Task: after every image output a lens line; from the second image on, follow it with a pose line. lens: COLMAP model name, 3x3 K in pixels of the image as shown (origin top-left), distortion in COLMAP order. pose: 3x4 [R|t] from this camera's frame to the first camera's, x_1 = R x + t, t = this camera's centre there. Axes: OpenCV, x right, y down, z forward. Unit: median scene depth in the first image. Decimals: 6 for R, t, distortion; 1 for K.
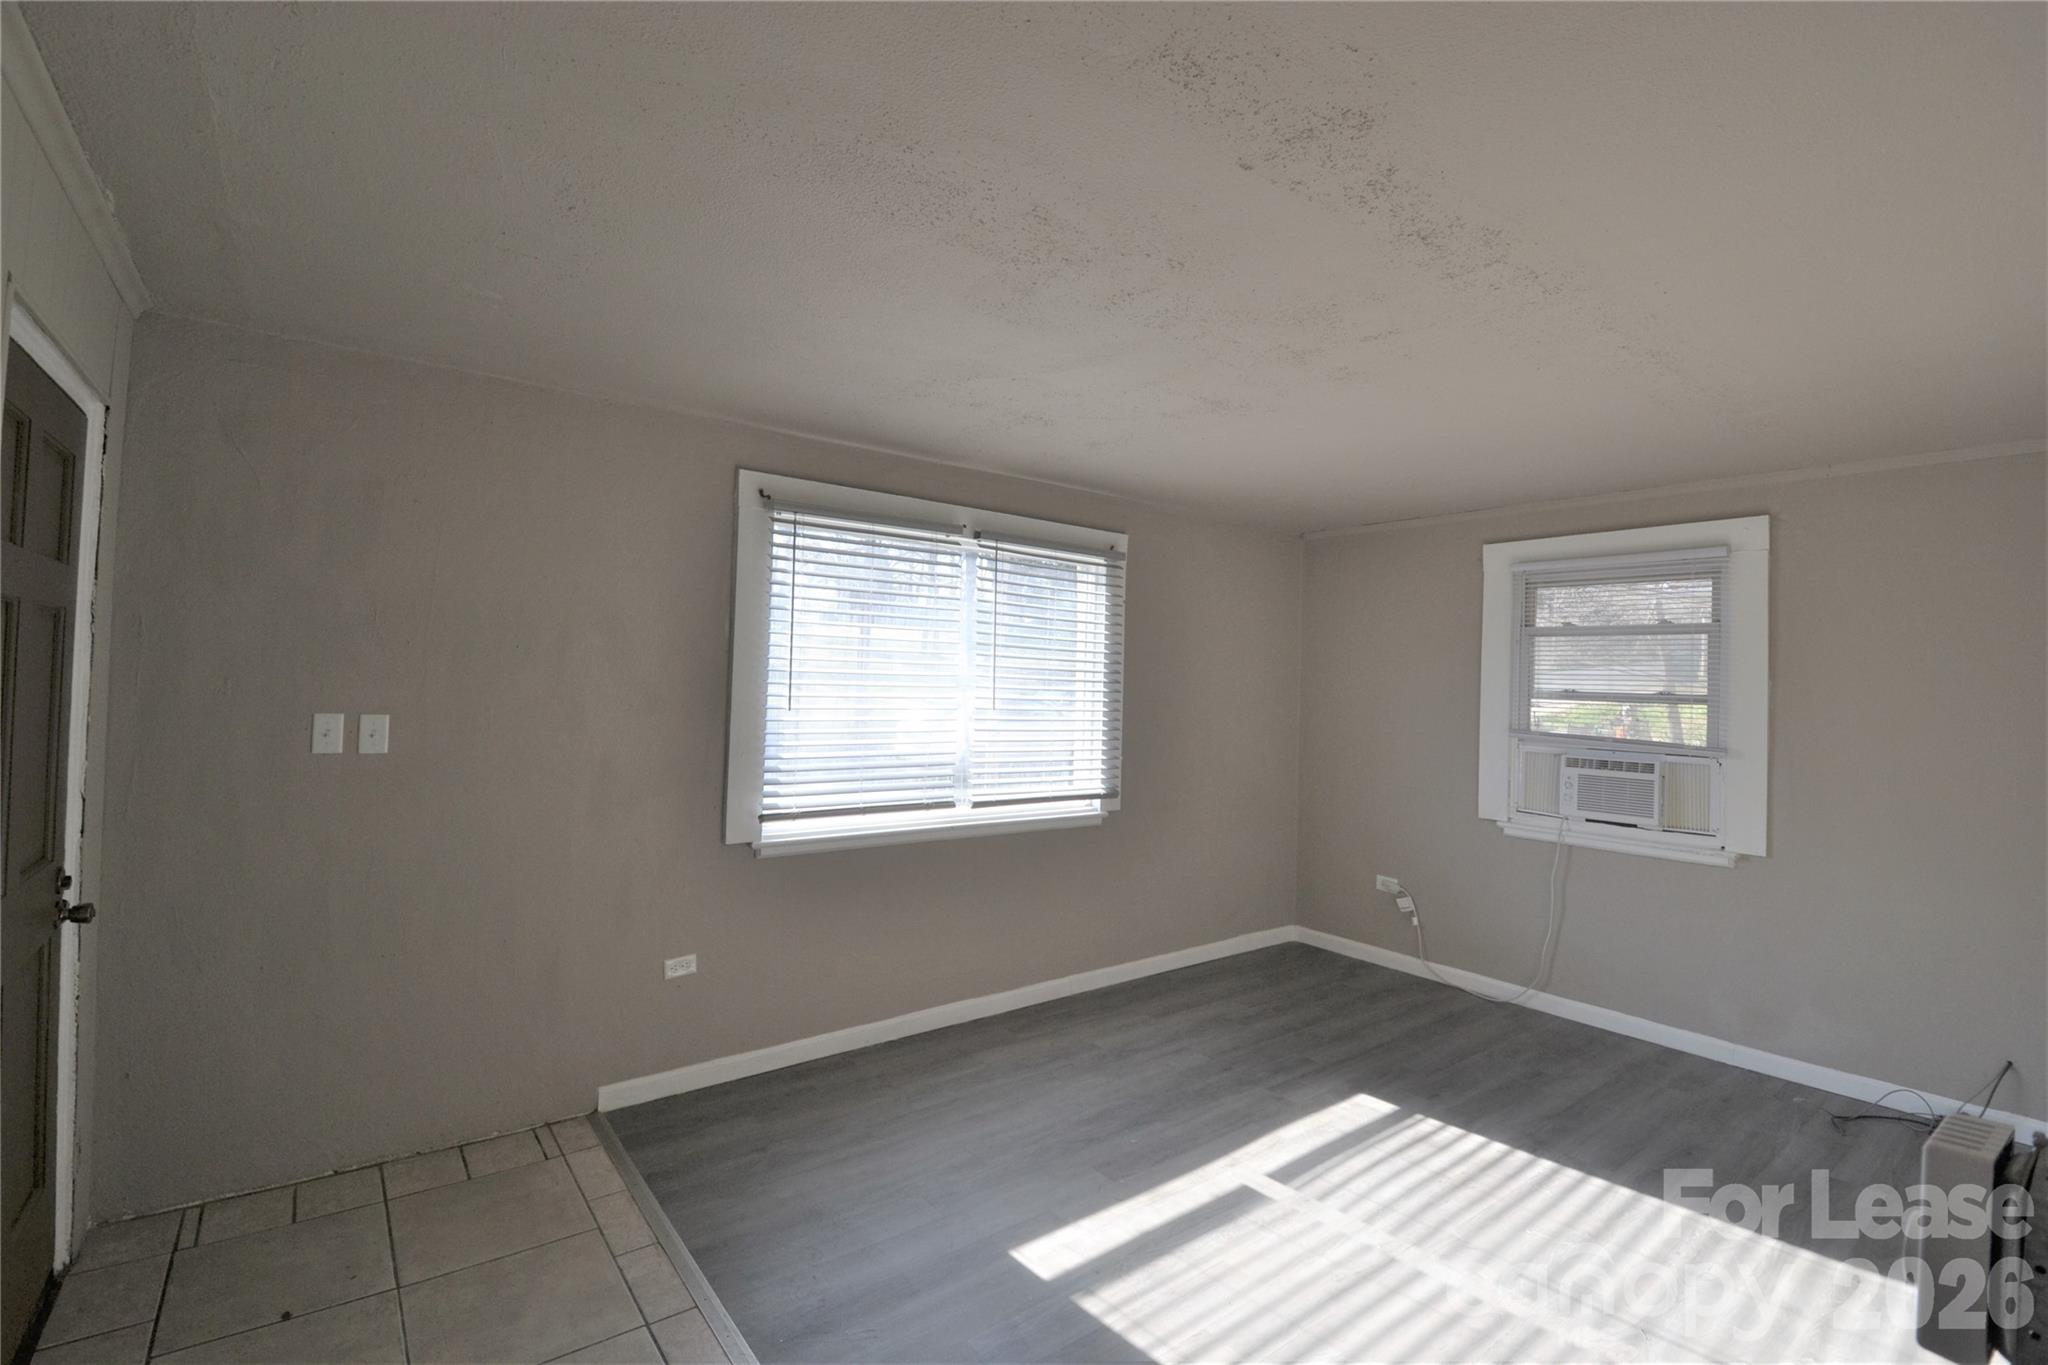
lens RADIAL K [[912.4, 0, 1025.0], [0, 912.4, 661.1], [0, 0, 1]] dist [0.025191, -0.029347]
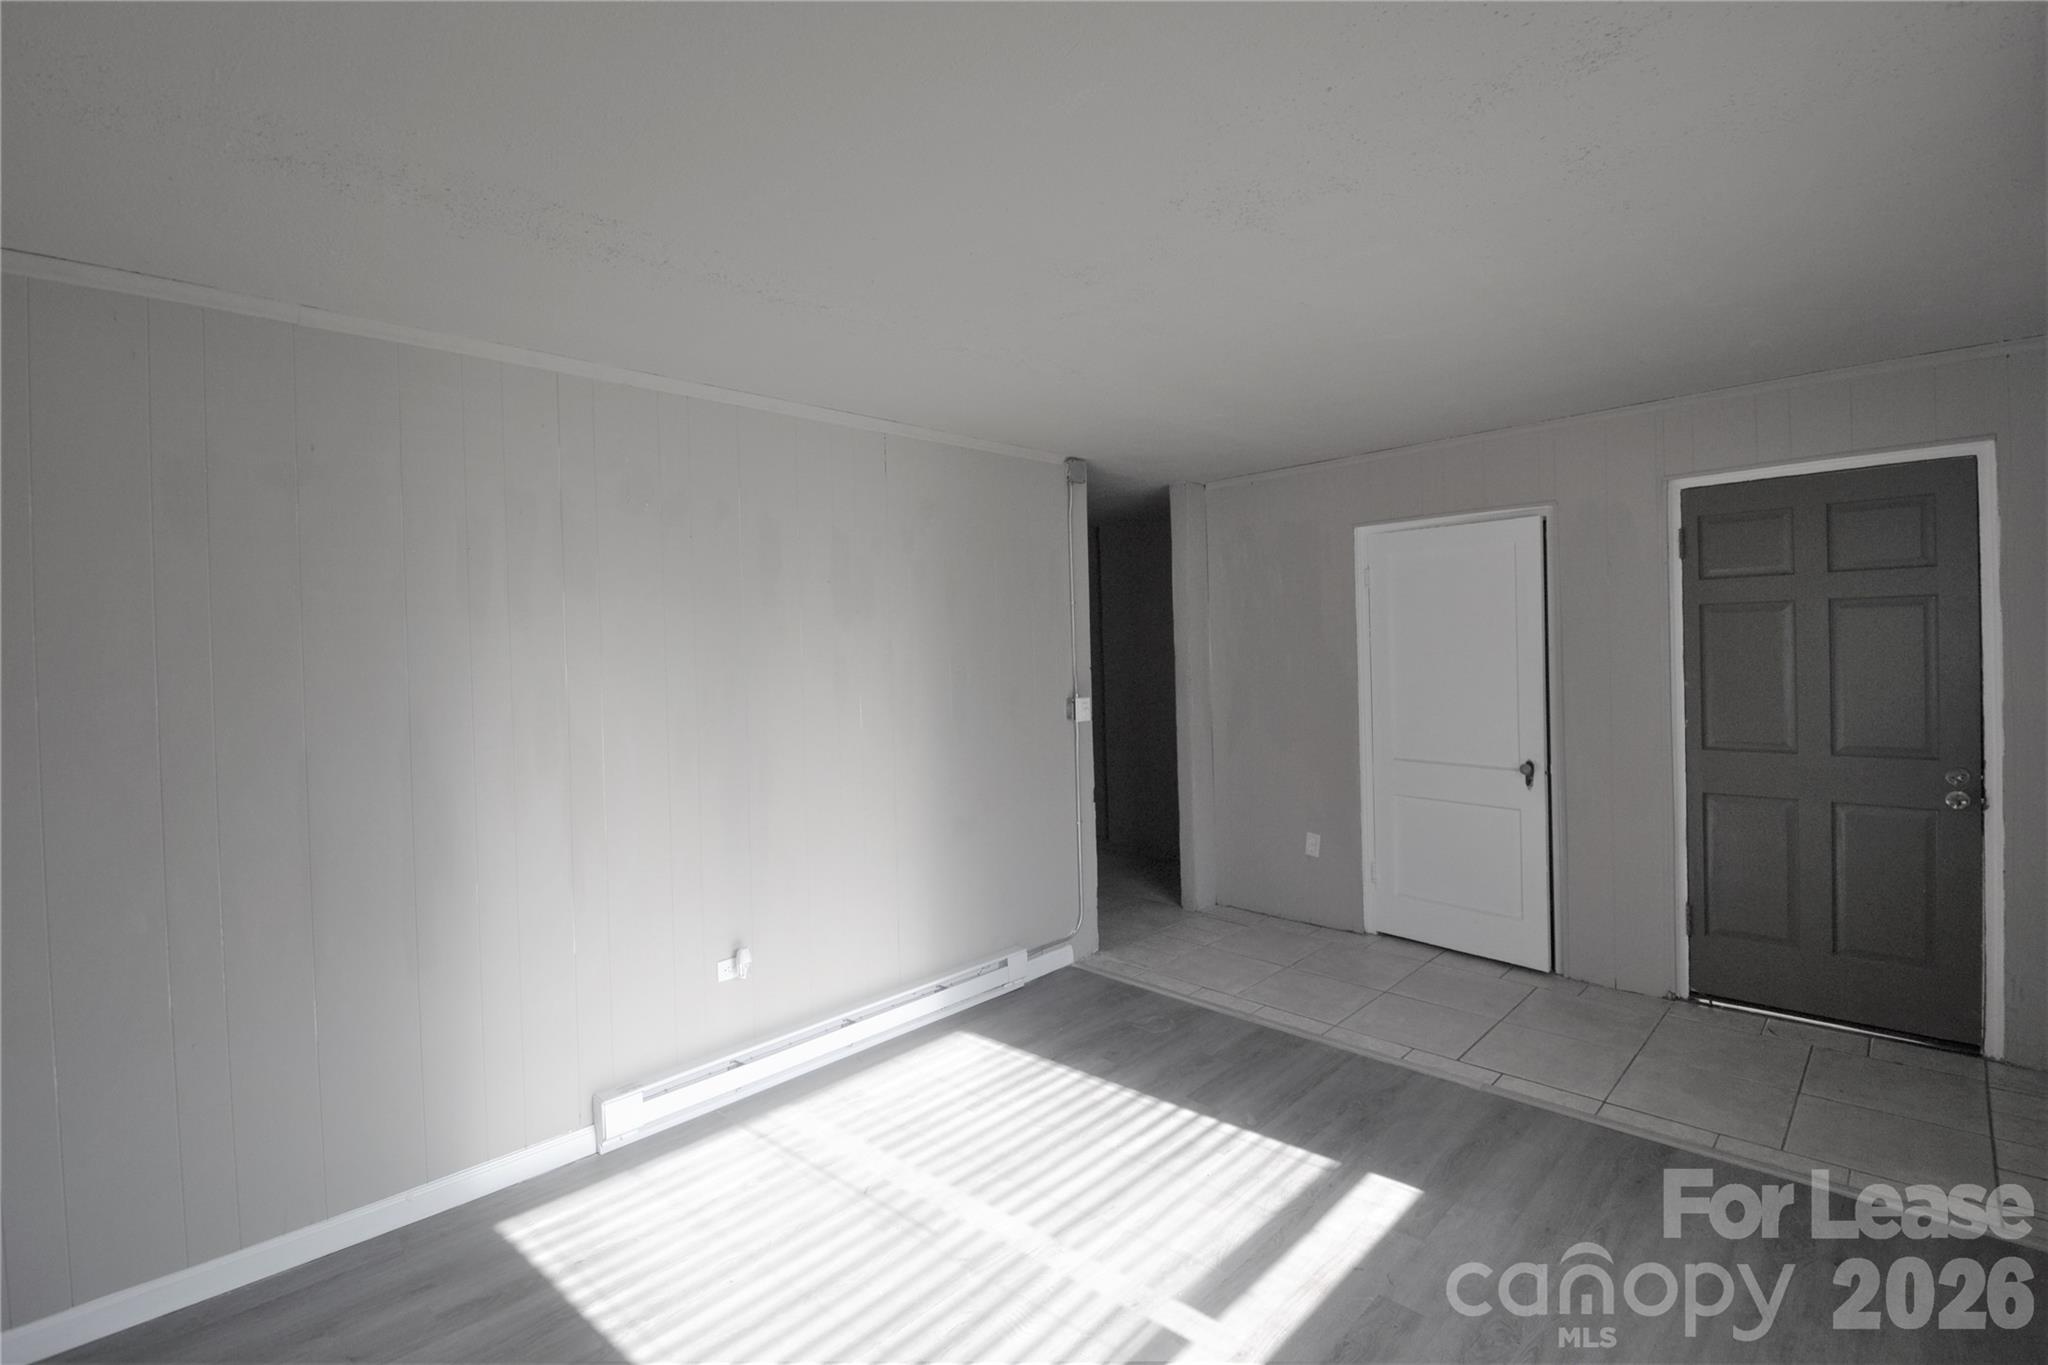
lens RADIAL K [[912.4, 0, 1025.0], [0, 912.4, 661.1], [0, 0, 1]] dist [0.025191, -0.029347]
pose [[-0.992408, 0.007568, -0.122755, 0.401633], [0.008582, 0.999933, -0.007736, 0.036355], [0.122688, -0.008731, -0.992407, 1.442691]]
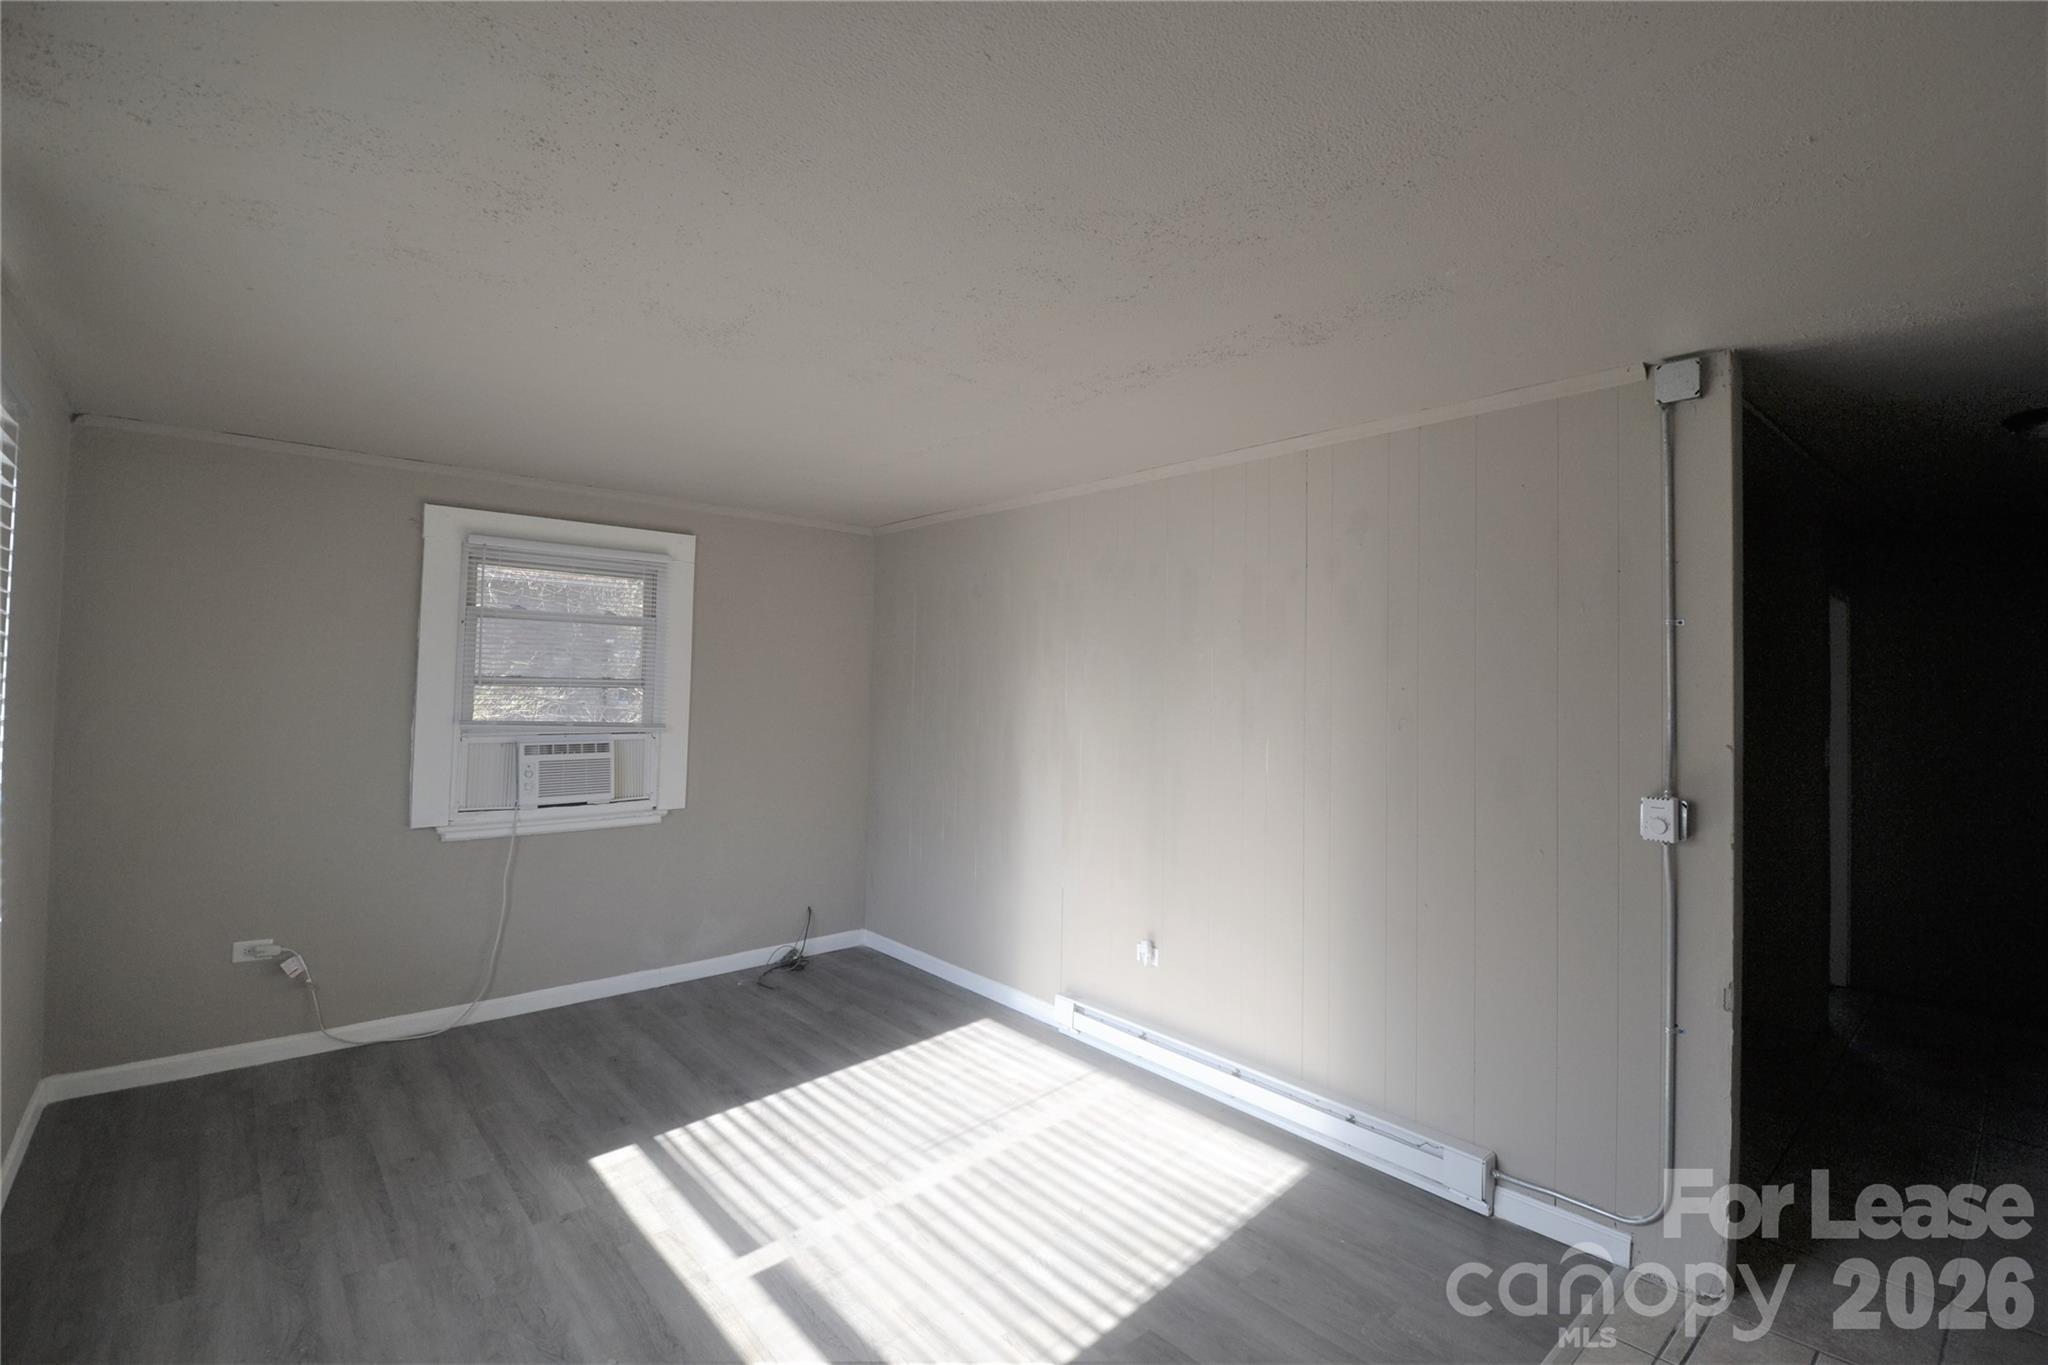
lens RADIAL K [[912.4, 0, 1025.0], [0, 912.4, 661.1], [0, 0, 1]] dist [0.025191, -0.029347]
pose [[-0.062700, -0.000115, 0.998032, -0.521831], [-0.042049, 0.999112, -0.002527, -0.004482], [-0.997146, -0.042125, -0.062649, 0.692654]]
